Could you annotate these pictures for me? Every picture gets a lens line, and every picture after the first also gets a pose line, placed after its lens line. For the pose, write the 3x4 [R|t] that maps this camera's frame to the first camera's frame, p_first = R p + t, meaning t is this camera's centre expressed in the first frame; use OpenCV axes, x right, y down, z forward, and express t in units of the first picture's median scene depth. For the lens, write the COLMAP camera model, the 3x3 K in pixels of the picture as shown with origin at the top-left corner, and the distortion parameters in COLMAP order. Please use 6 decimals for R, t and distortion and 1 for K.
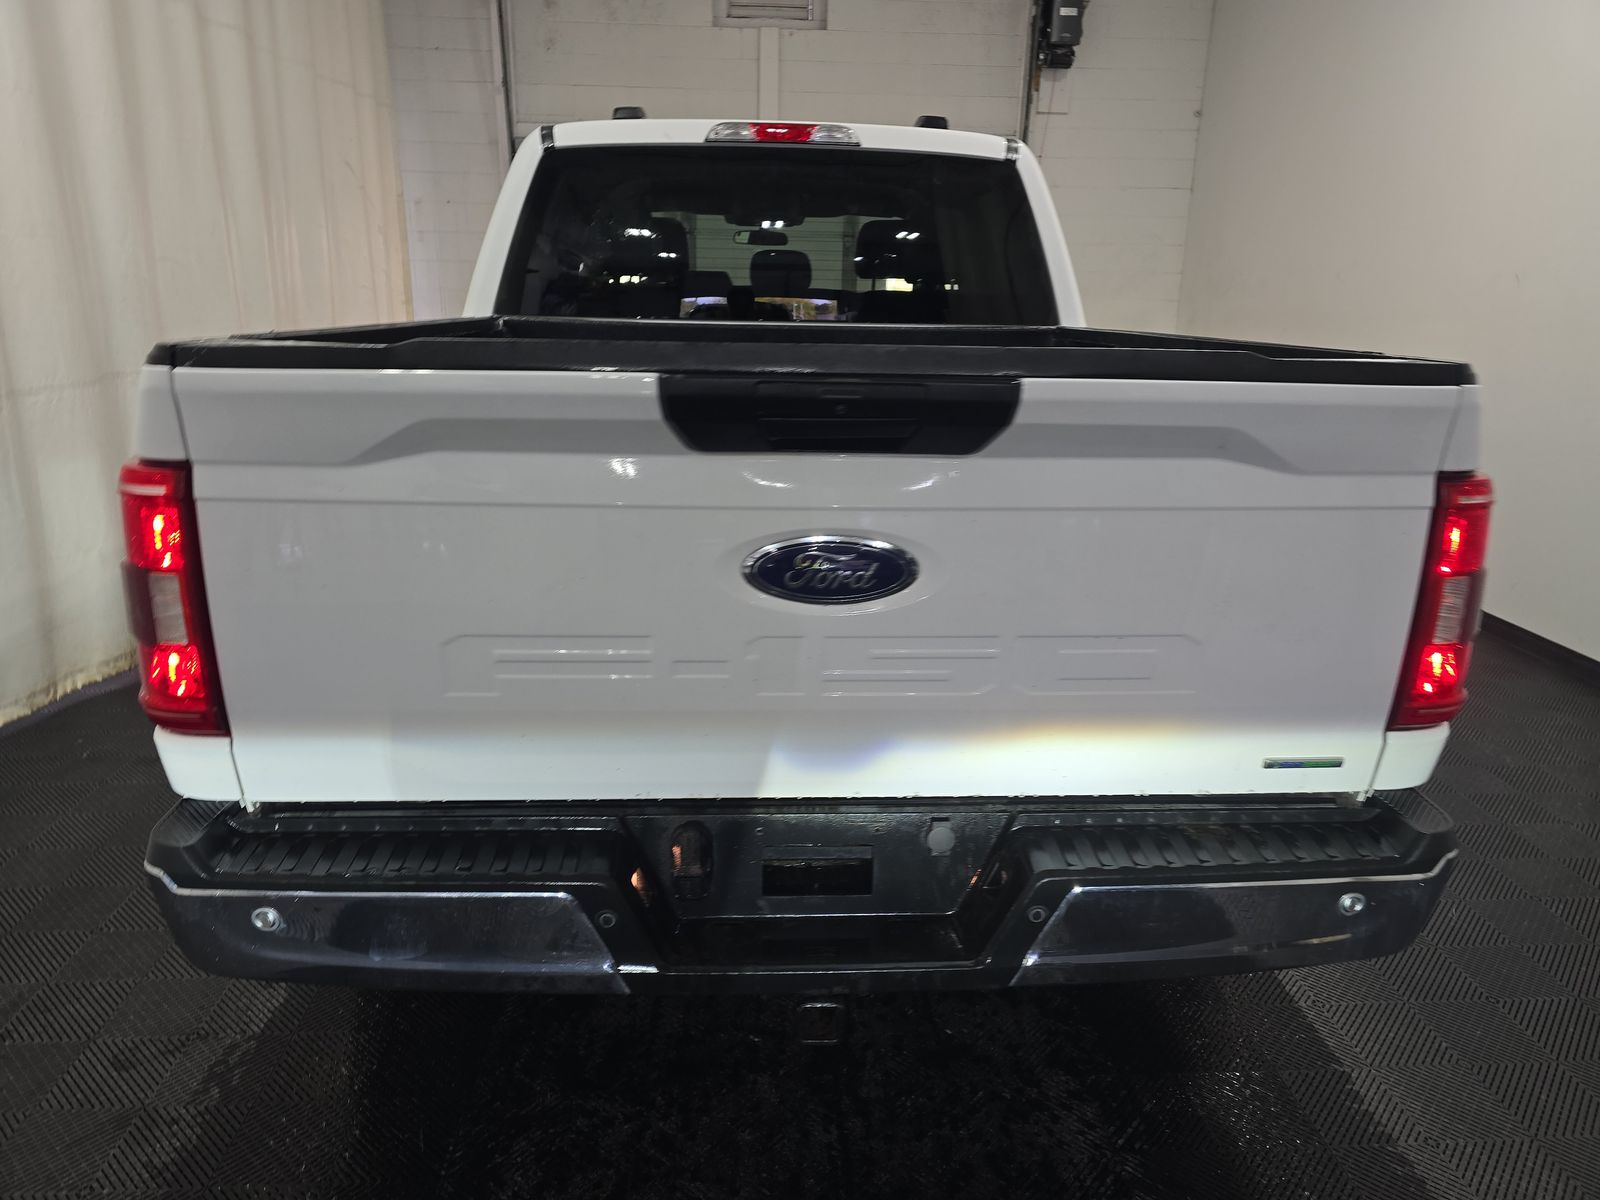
lens RADIAL K [[1113.7, 0, 776.8], [0, 1113.7, 625.9], [0, 0, 1]] dist [0.001305, -0.008531]
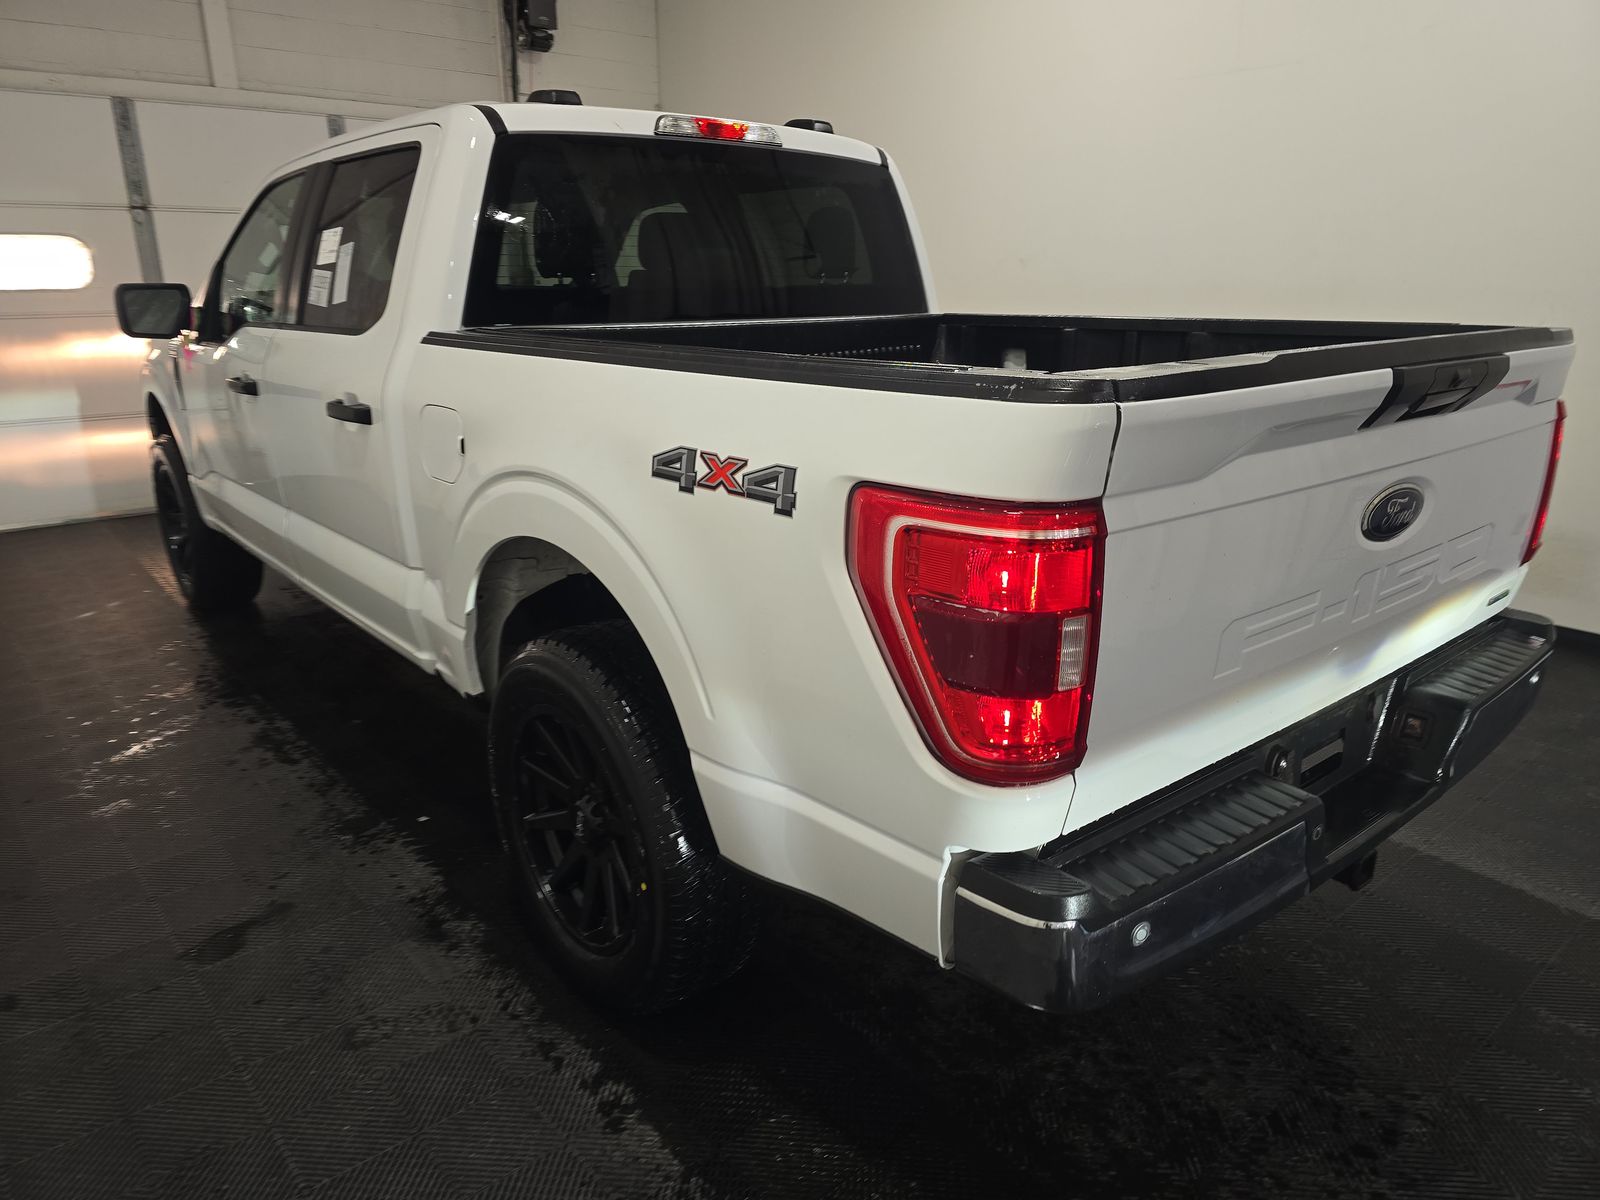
lens RADIAL K [[1089.1, 0, 800.0], [0, 1089.1, 600.0], [0, 0, 1]] dist [0.087750, -0.068667]
pose [[0.806946, -0.185146, 0.560856, -0.569188], [0.184255, 0.981119, 0.058780, -0.071323], [-0.561150, 0.055908, 0.825824, 0.158899]]
